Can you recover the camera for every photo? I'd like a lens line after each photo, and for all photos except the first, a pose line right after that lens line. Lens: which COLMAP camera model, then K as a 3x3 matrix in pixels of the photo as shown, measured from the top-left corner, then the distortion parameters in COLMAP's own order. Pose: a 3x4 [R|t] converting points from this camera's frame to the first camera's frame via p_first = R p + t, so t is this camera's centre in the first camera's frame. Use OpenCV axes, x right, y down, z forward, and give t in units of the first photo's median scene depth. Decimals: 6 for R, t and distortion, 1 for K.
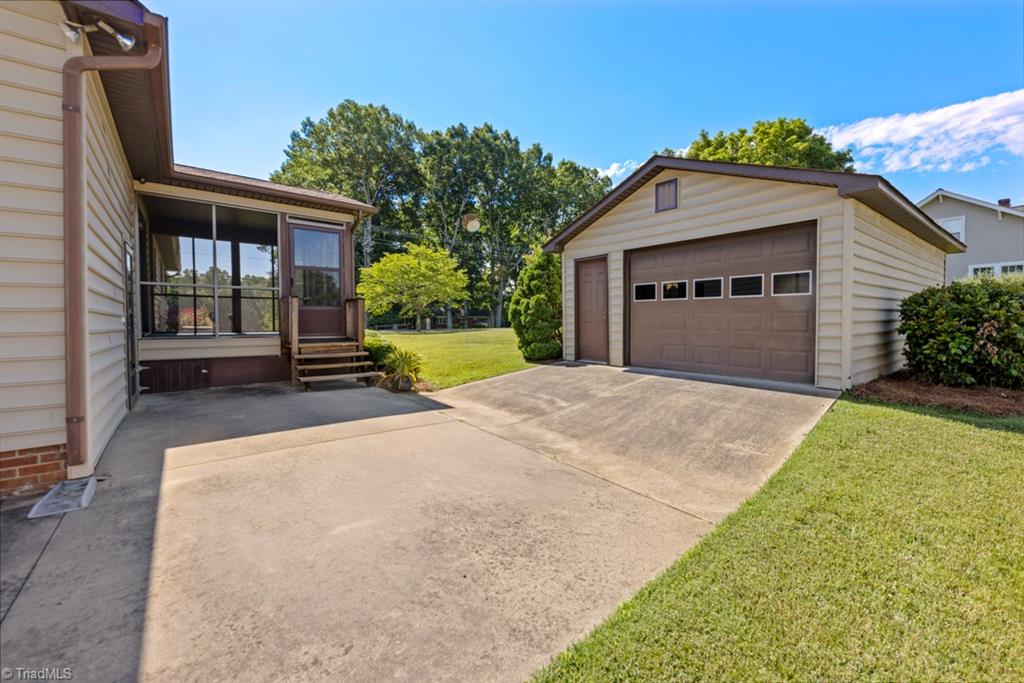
lens RADIAL K [[411.4, 0, 527.0], [0, 411.4, 329.3], [0, 0, 1]] dist [-0.000045, -0.000570]
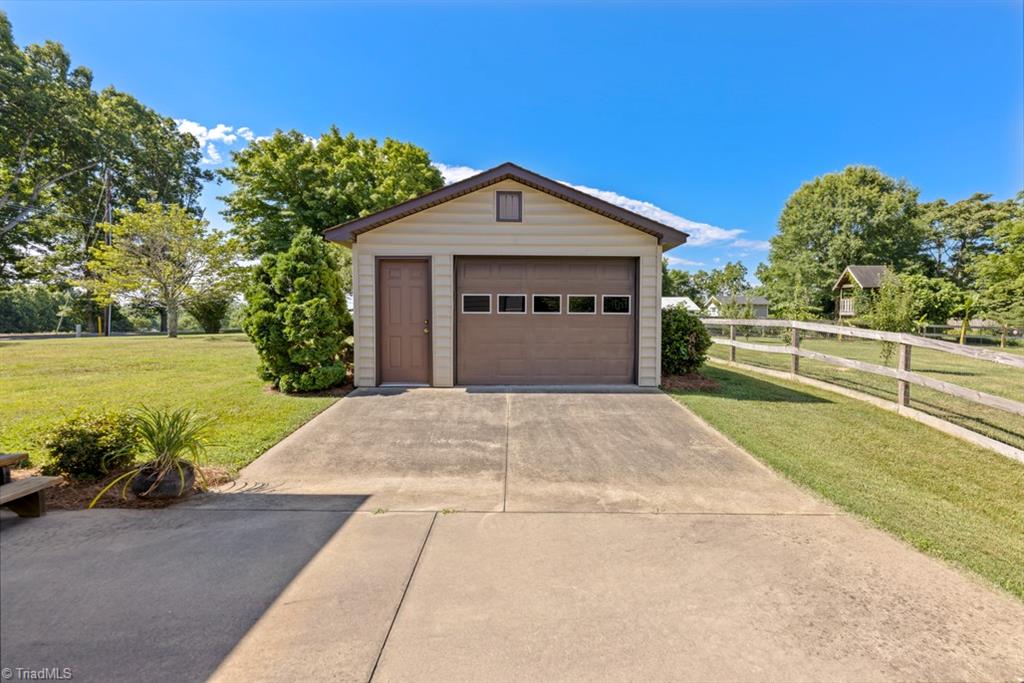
lens RADIAL K [[413.8, 0, 528.0], [0, 413.8, 327.2], [0, 0, 1]] dist [0.002639, -0.000793]
pose [[0.602388, -0.007011, 0.798173, -0.379248], [0.014527, 0.999892, -0.002181, -0.033315], [-0.798071, 0.012909, 0.602425, 0.344689]]
